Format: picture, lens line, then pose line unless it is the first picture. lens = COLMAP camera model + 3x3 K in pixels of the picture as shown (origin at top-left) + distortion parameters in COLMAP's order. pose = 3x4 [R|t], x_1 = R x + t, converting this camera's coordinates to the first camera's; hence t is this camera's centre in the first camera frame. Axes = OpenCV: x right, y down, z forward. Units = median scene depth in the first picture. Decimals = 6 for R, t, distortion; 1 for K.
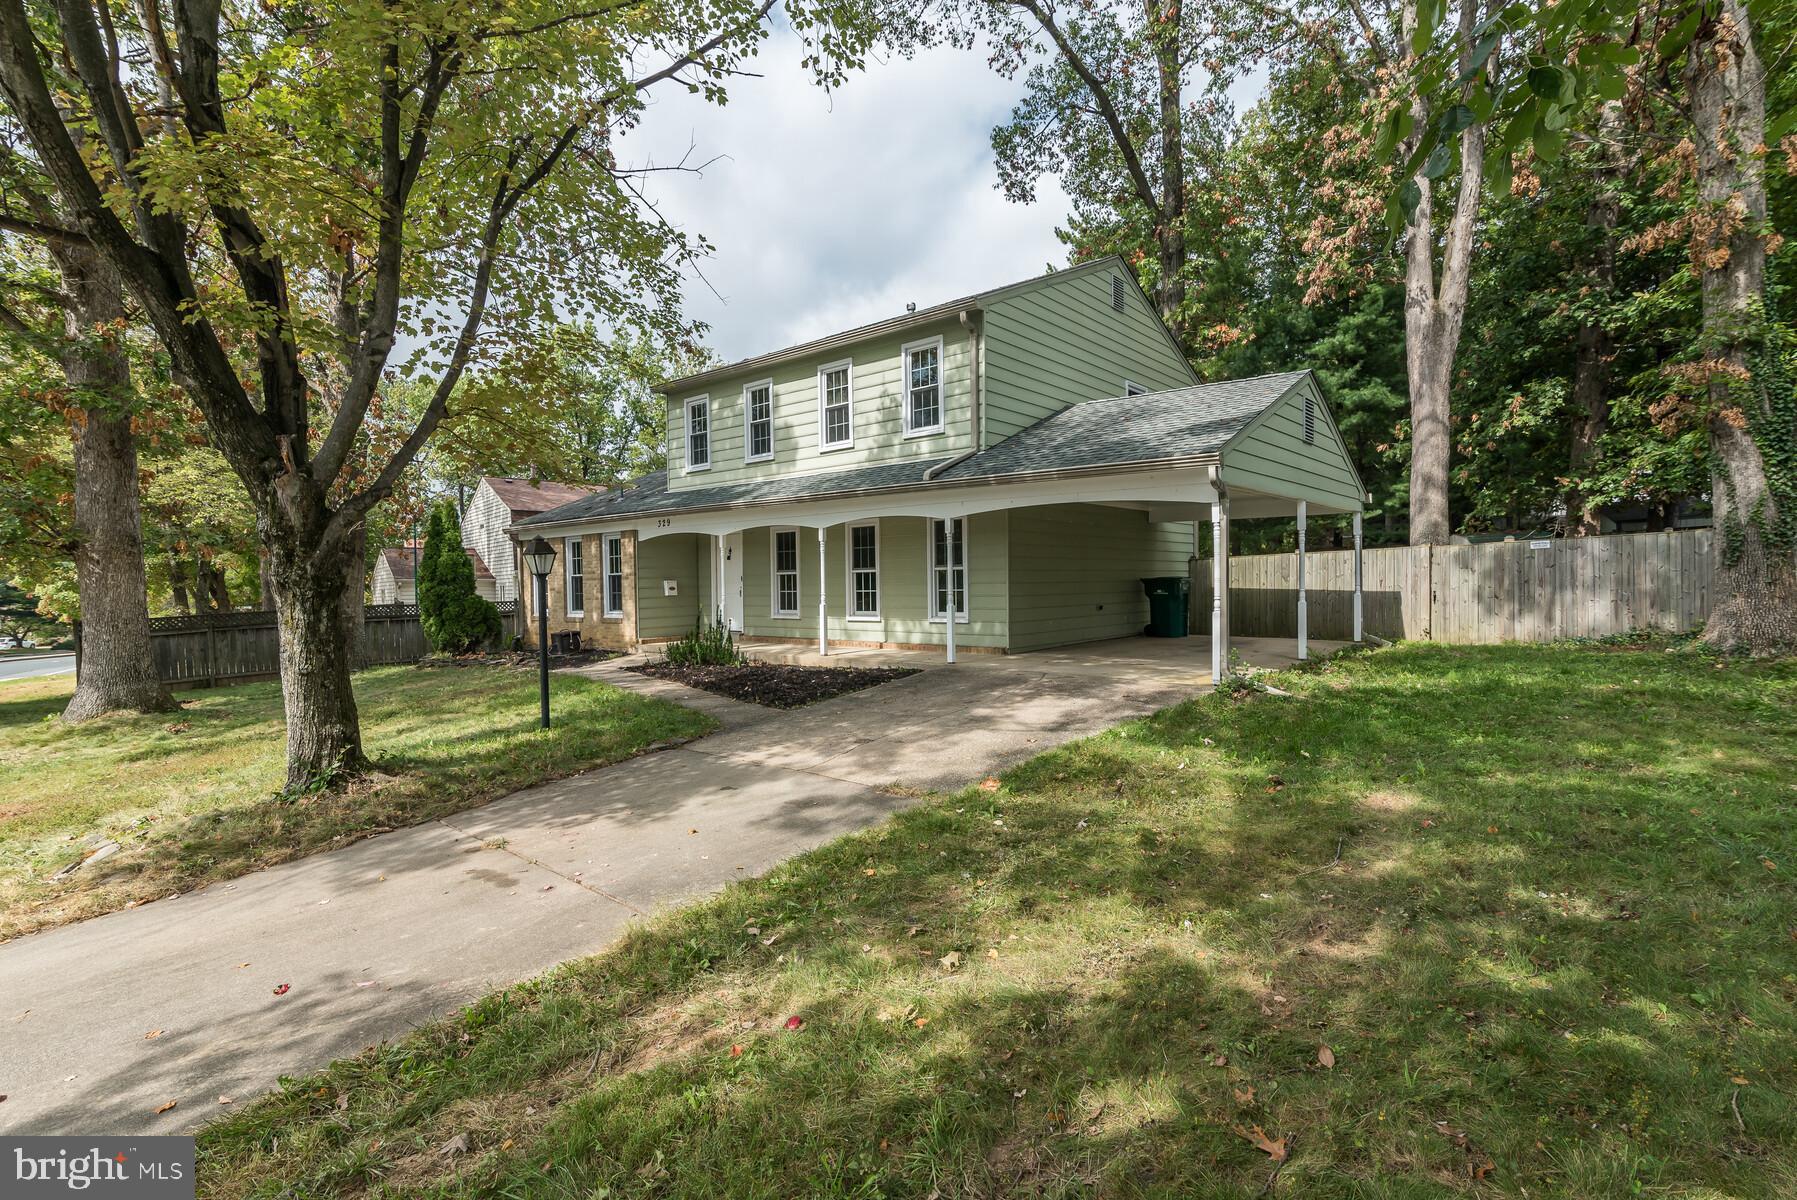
lens RADIAL K [[802.2, 0, 898.5], [0, 802.2, 600.0], [0, 0, 1]] dist [0.015618, -0.000935]
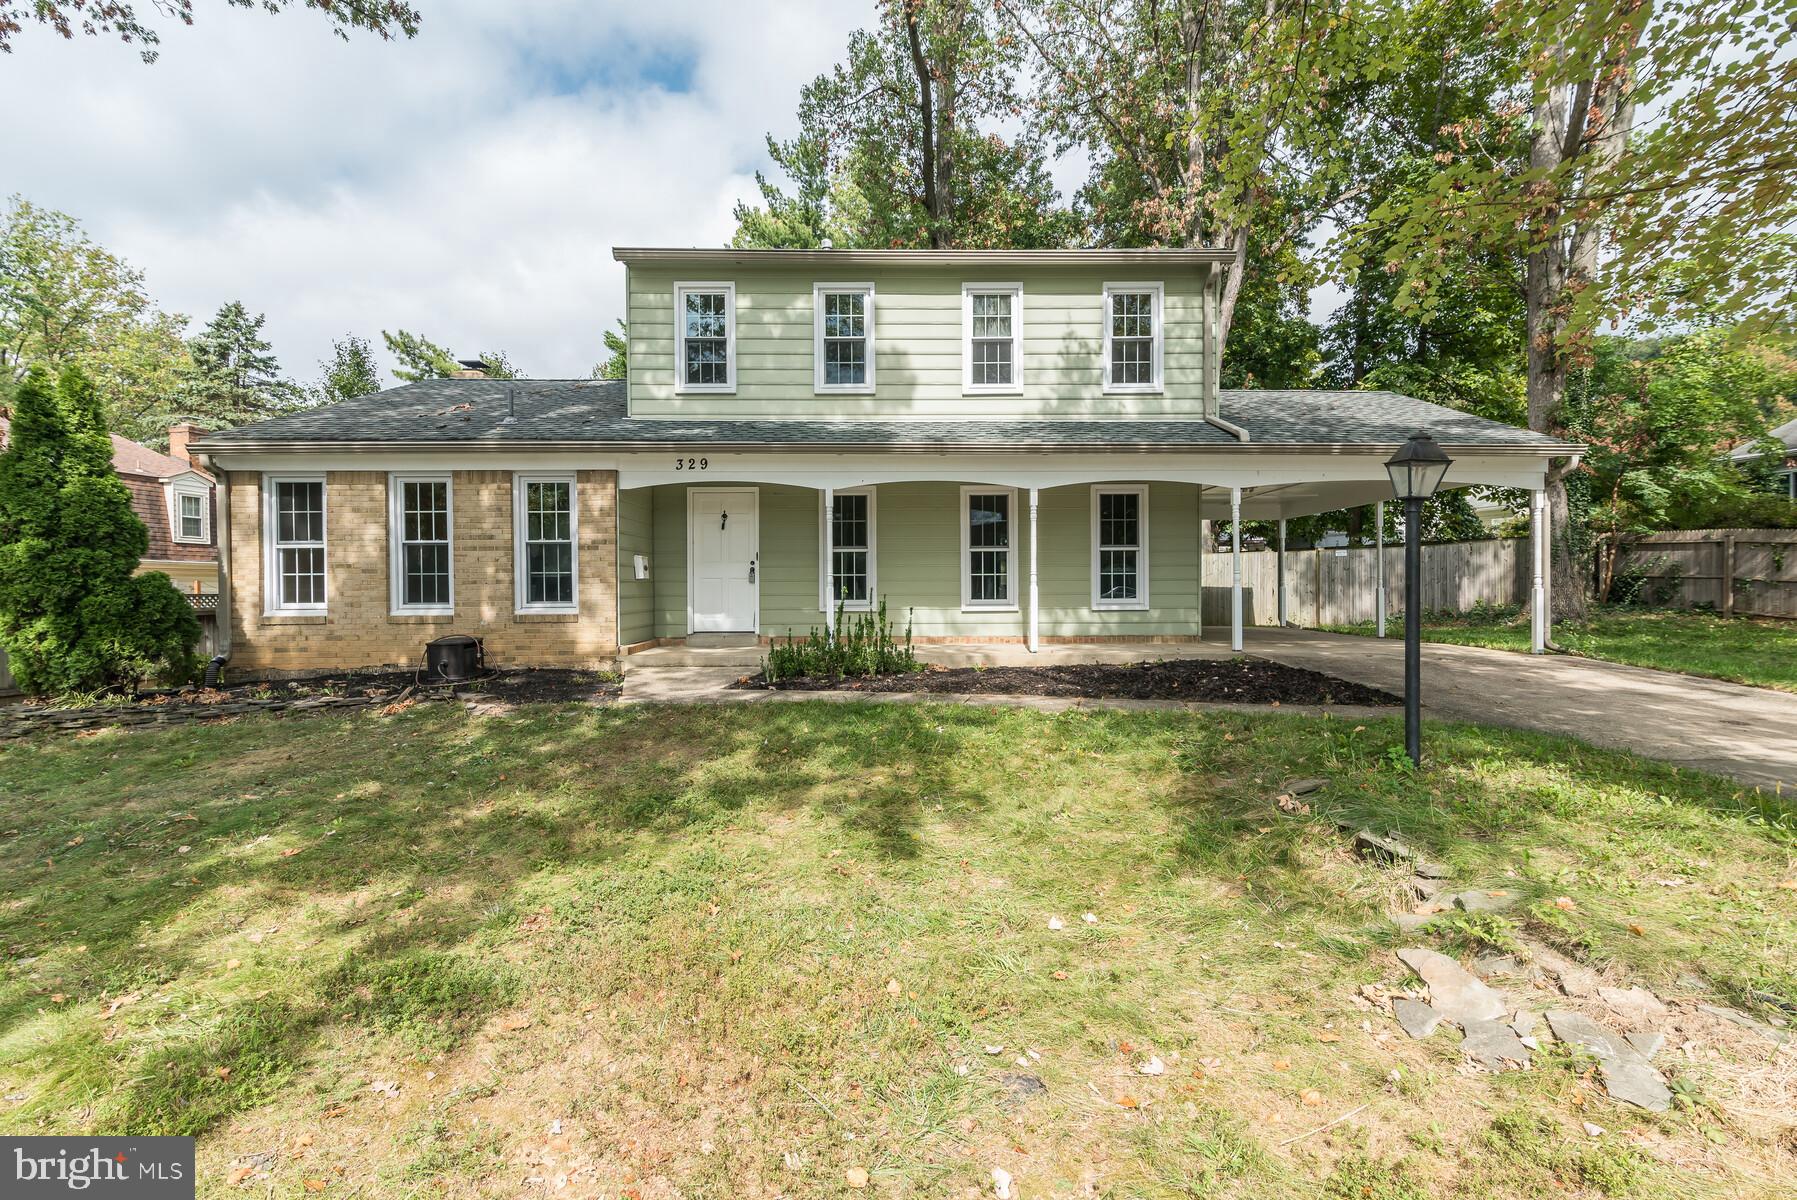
lens RADIAL K [[802.2, 0, 898.5], [0, 802.2, 600.0], [0, 0, 1]] dist [0.015618, -0.000935]
pose [[0.771967, 0.005766, 0.635637, -0.640459], [0.005843, 0.999852, -0.016166, 0.027963], [-0.635636, 0.016193, 0.771819, 0.443894]]
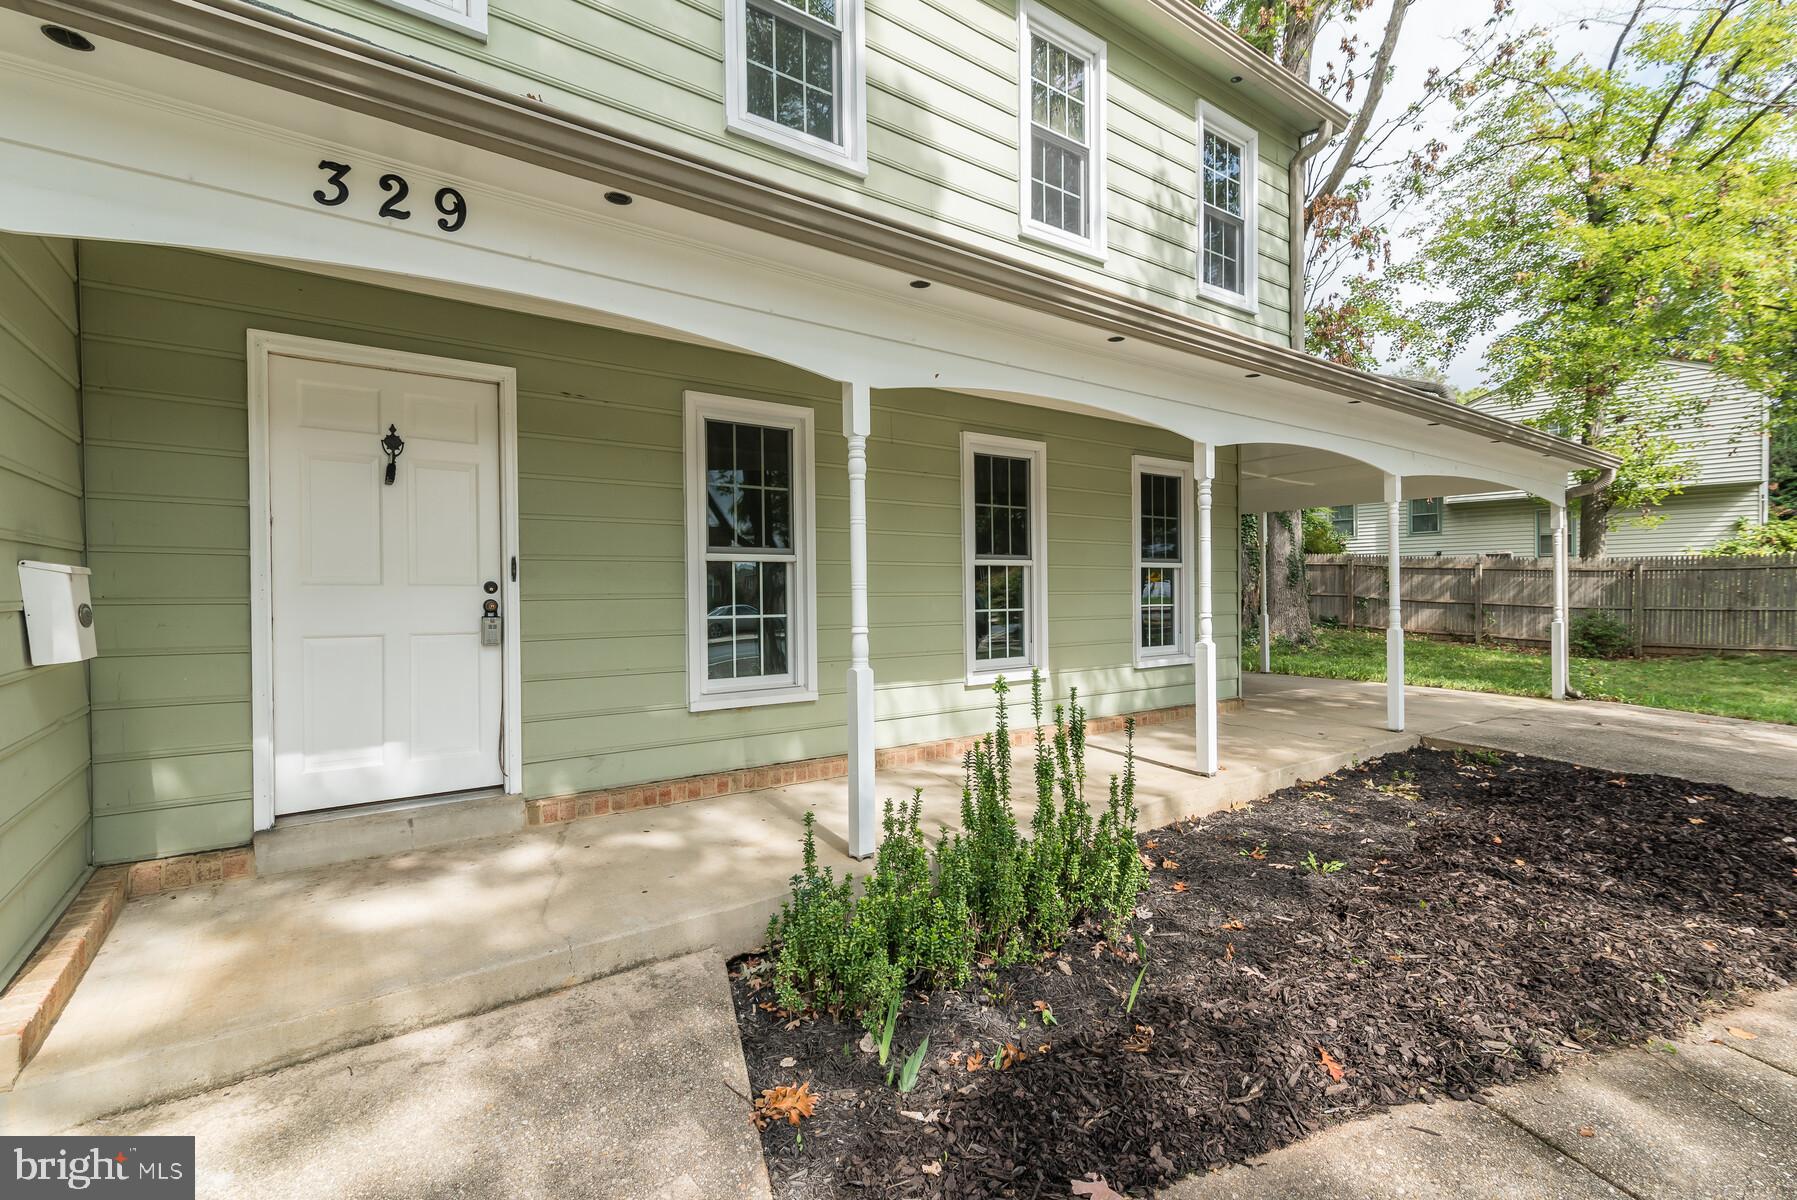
lens RADIAL K [[802.2, 0, 898.5], [0, 802.2, 600.0], [0, 0, 1]] dist [0.015618, -0.000935]
pose [[0.259378, 0.003747, 0.965769, -0.468625], [0.024830, 0.999636, -0.010547, -0.013538], [-0.965457, 0.026716, 0.259190, 0.966771]]
